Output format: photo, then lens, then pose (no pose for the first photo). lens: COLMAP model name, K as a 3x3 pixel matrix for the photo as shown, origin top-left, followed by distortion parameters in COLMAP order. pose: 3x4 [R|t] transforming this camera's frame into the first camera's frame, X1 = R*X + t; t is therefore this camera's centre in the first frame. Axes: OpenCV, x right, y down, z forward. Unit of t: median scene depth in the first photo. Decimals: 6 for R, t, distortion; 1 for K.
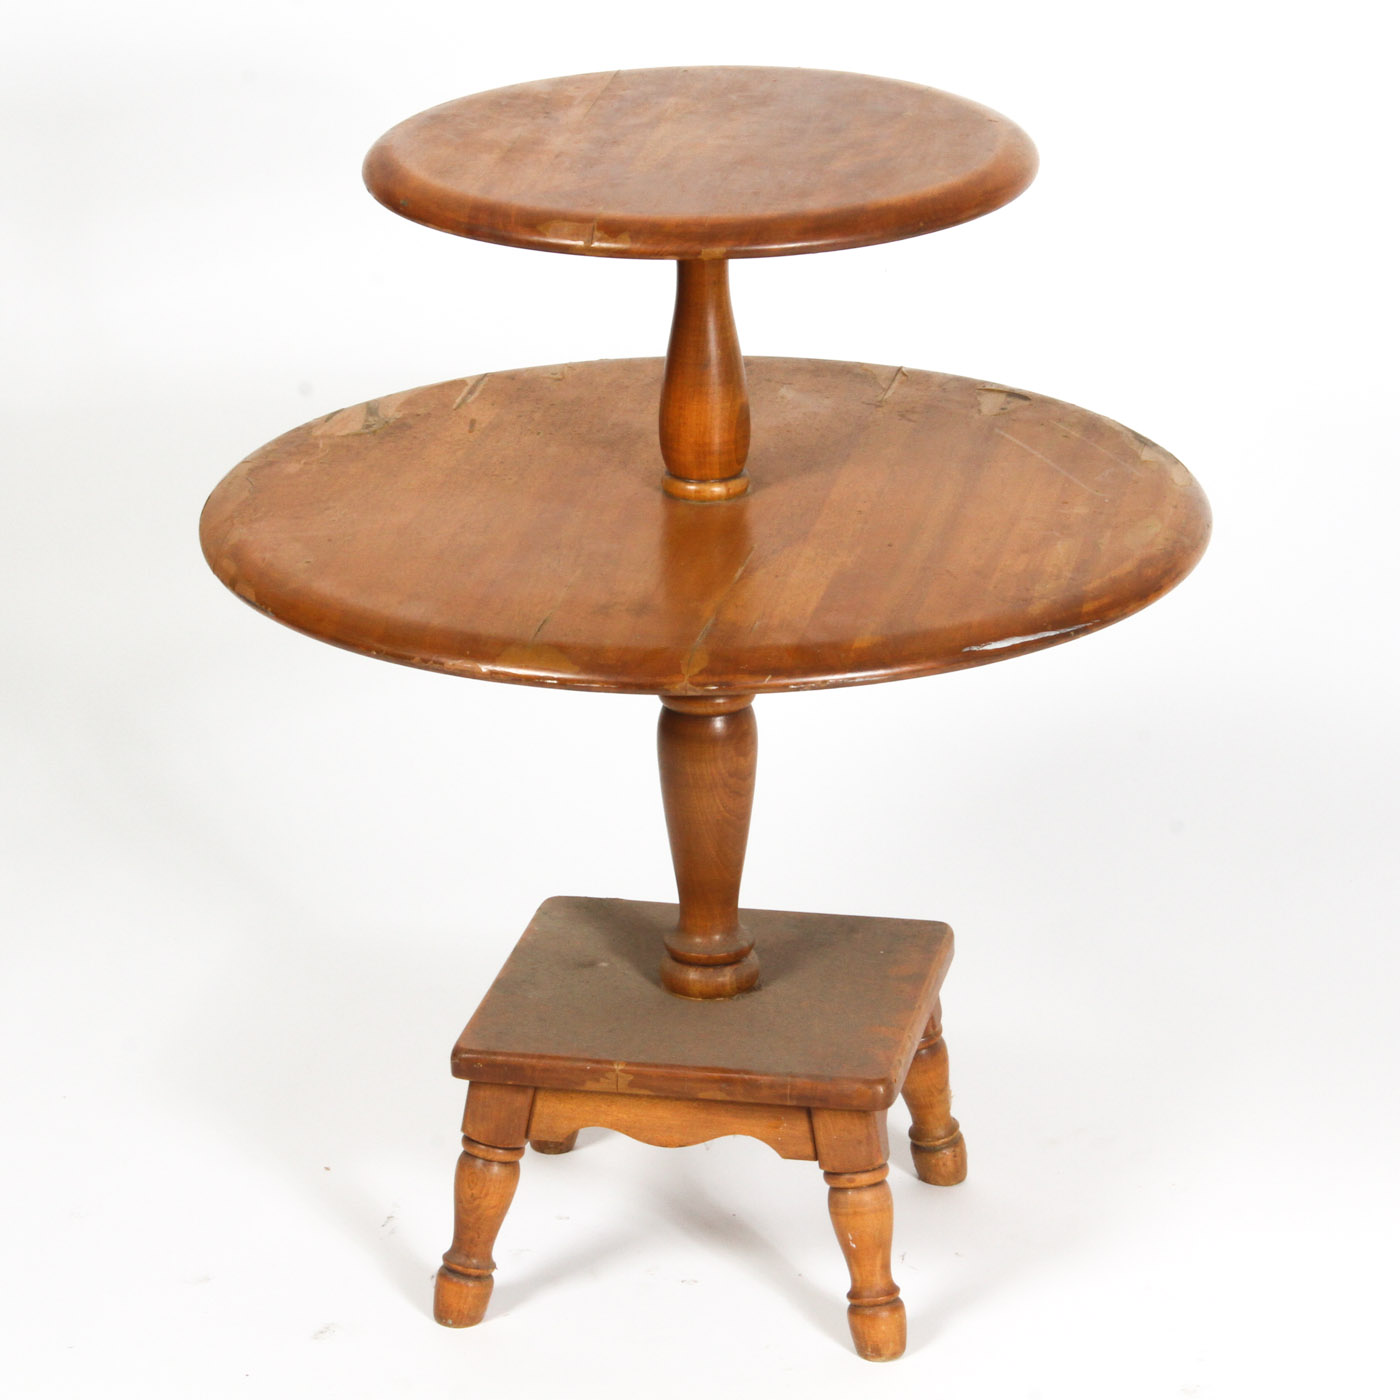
lens RADIAL K [[5149.1, 0, 700.7], [0, 5149.1, 805.6], [0, 0, 1]] dist [0.191895, 0.000000]
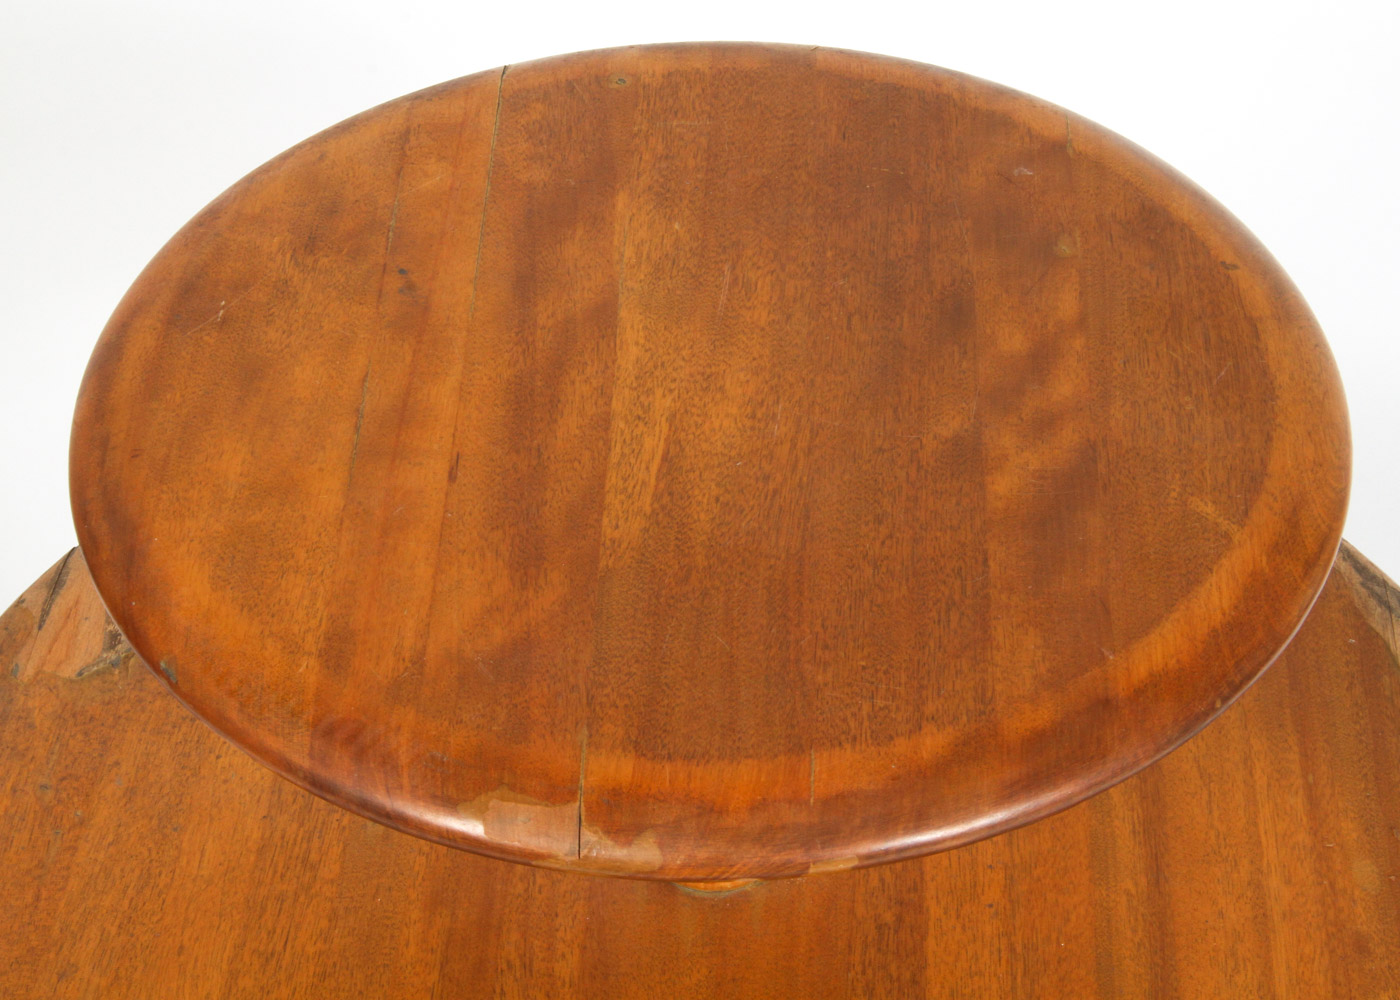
lens RADIAL K [[3208.3, 0, 692.8], [0, 3208.3, 492.0], [0, 0, 1]] dist [0.294040, 0.000000]
pose [[0.991714, -0.081906, 0.098969, -0.037058], [0.044625, 0.942057, 0.332471, -0.237280], [-0.120465, -0.325300, 0.937906, 0.713683]]
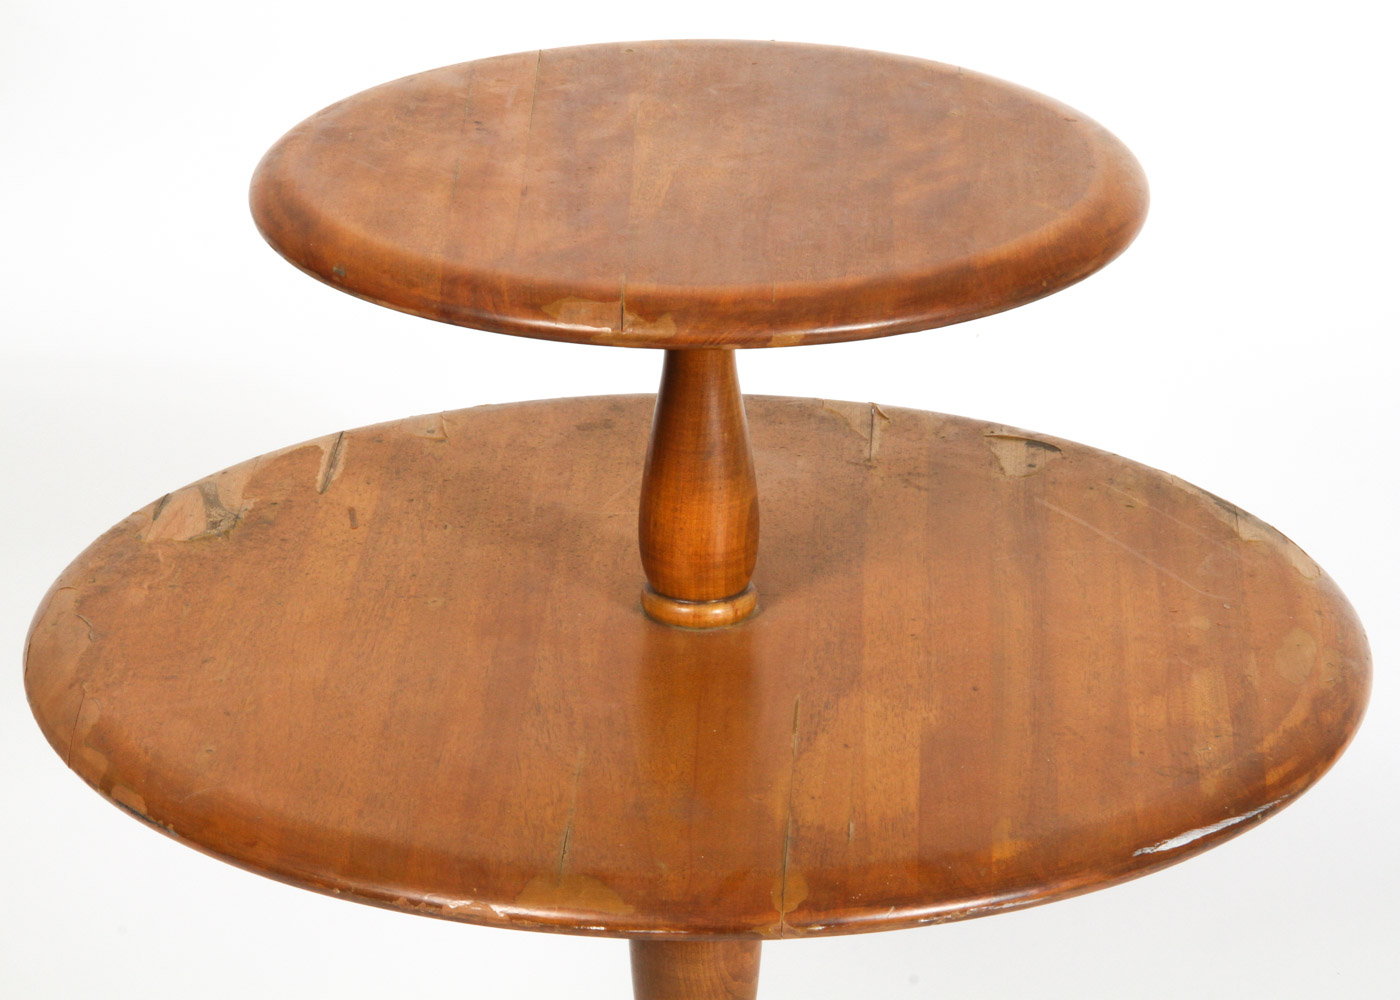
lens RADIAL K [[5500.5, 0, 705.4], [0, 5500.5, 499.0], [0, 0, 1]] dist [0.721452, 0.000000]
pose [[0.988924, -0.039285, 0.143132, -0.121417], [0.039755, 0.999209, -0.000426, -0.082431], [-0.143002, 0.006111, 0.989704, 0.211372]]
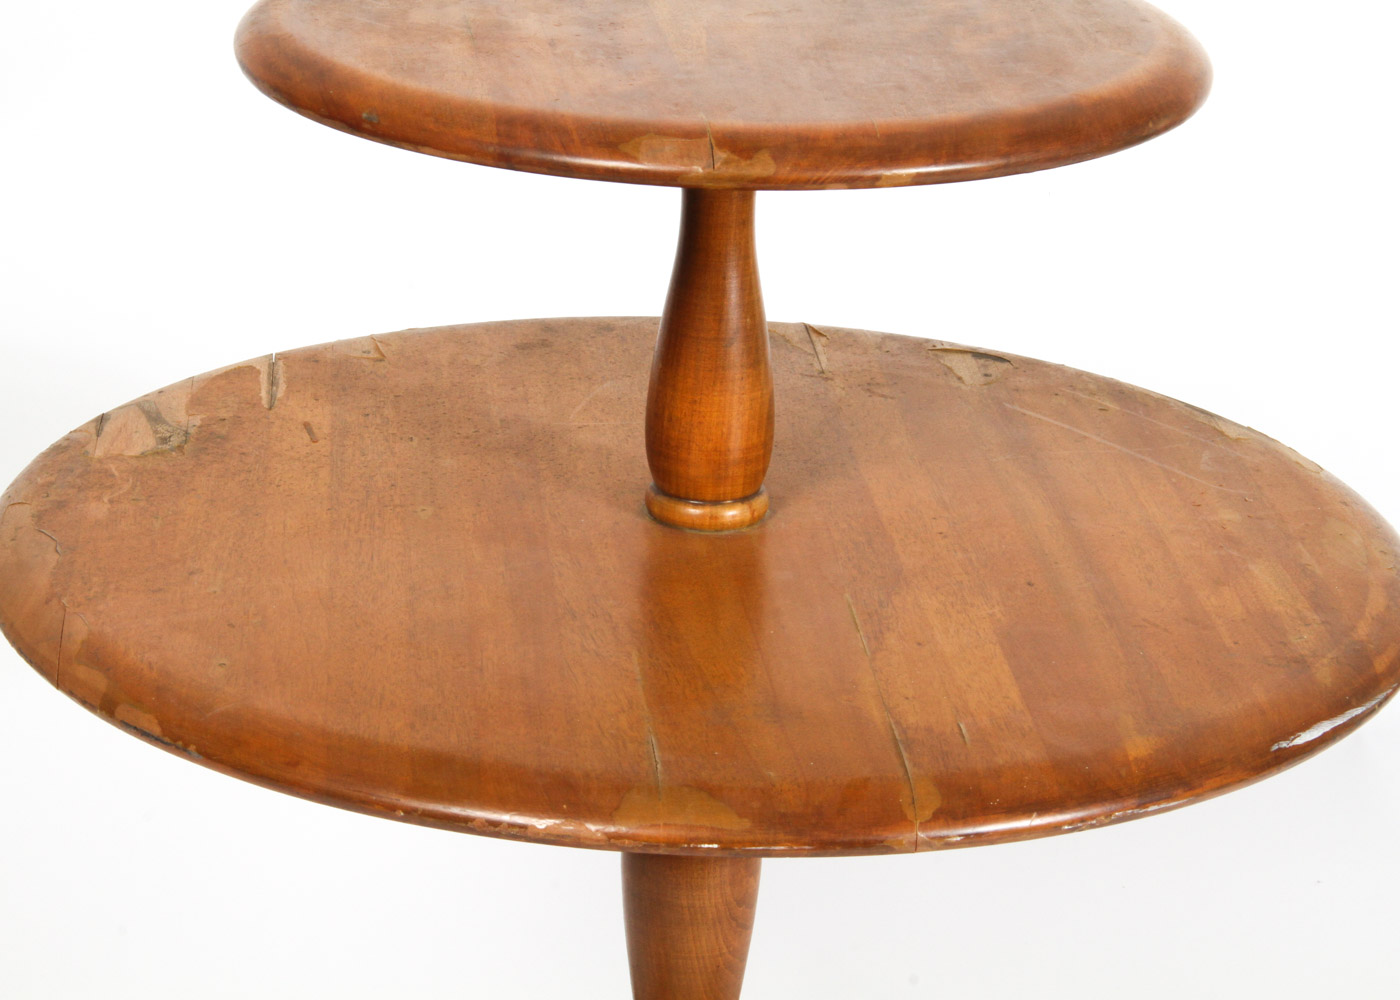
lens RADIAL K [[3831.1, 0, 699.8], [0, 3831.1, 510.8], [0, 0, 1]] dist [0.370206, 0.000000]
pose [[0.958785, -0.054553, 0.278846, -0.158321], [0.060641, 0.998072, -0.013248, -0.058291], [-0.277586, 0.029612, 0.960244, 0.524940]]
